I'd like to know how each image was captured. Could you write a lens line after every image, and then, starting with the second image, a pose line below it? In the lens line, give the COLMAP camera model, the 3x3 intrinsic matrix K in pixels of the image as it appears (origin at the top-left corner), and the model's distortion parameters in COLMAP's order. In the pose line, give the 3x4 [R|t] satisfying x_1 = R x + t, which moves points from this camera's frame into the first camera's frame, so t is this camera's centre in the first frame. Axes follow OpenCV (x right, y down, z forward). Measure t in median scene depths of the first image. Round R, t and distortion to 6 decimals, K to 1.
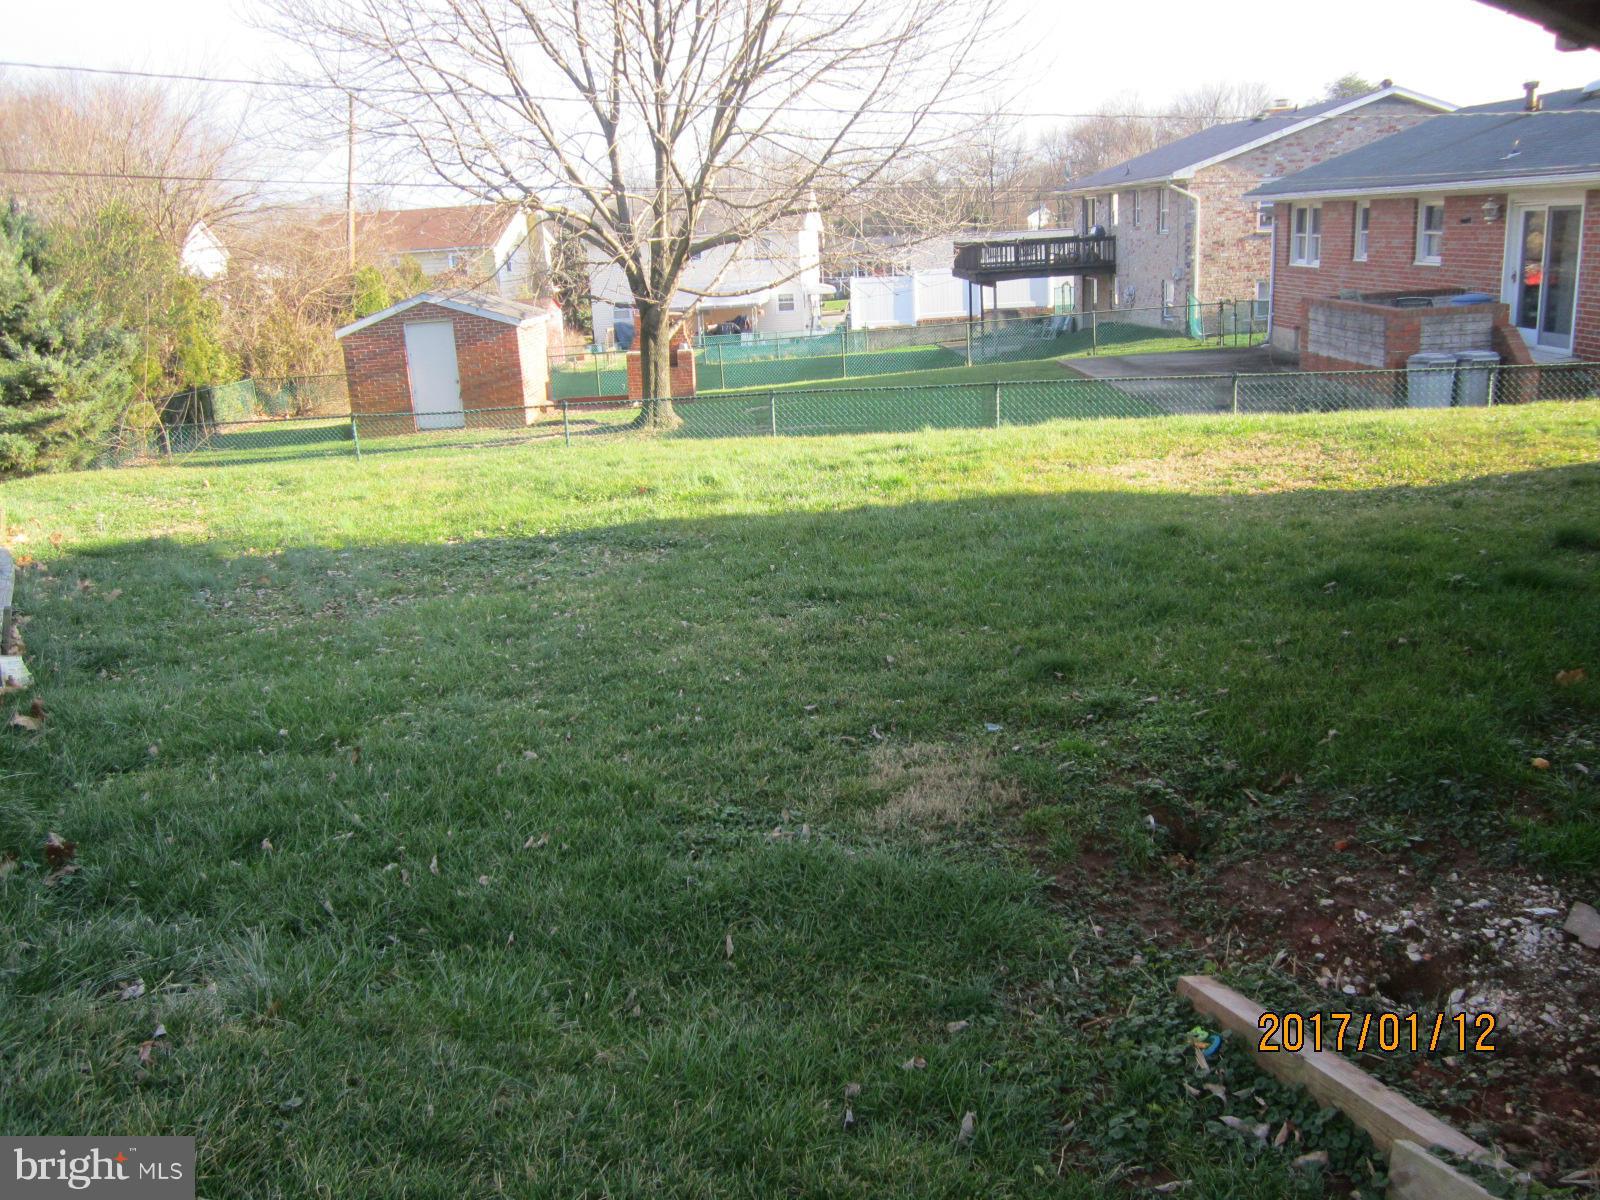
lens RADIAL K [[1355.9, 0, 800.0], [0, 1355.9, 600.0], [0, 0, 1]] dist [-0.007565, -0.006137]
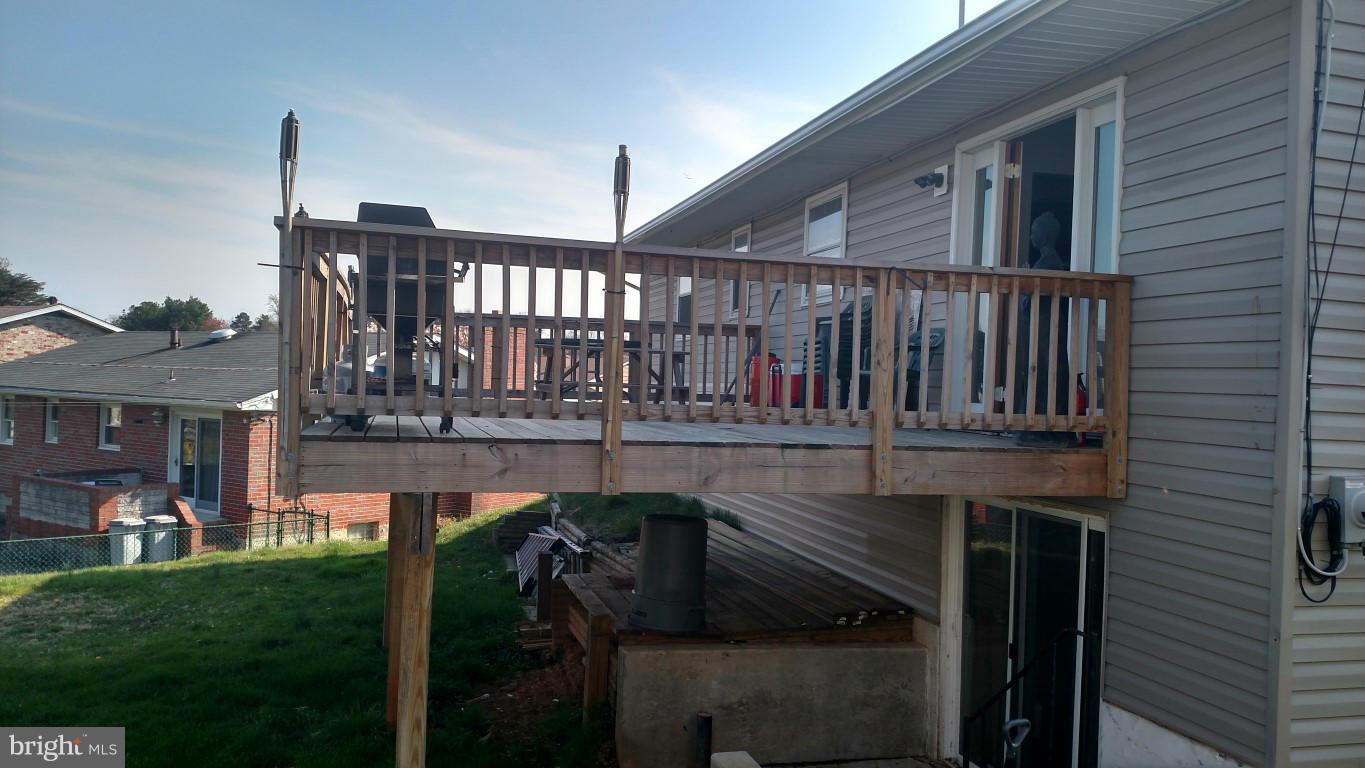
lens RADIAL K [[1082.8, 0, 682.5], [0, 1082.8, 384.0], [0, 0, 1]] dist [0.234775, -0.313699]
pose [[0.602259, 0.062868, 0.795821, -0.115432], [0.154353, 0.968912, -0.193352, 0.000391], [-0.783236, 0.239285, 0.573833, -0.151043]]
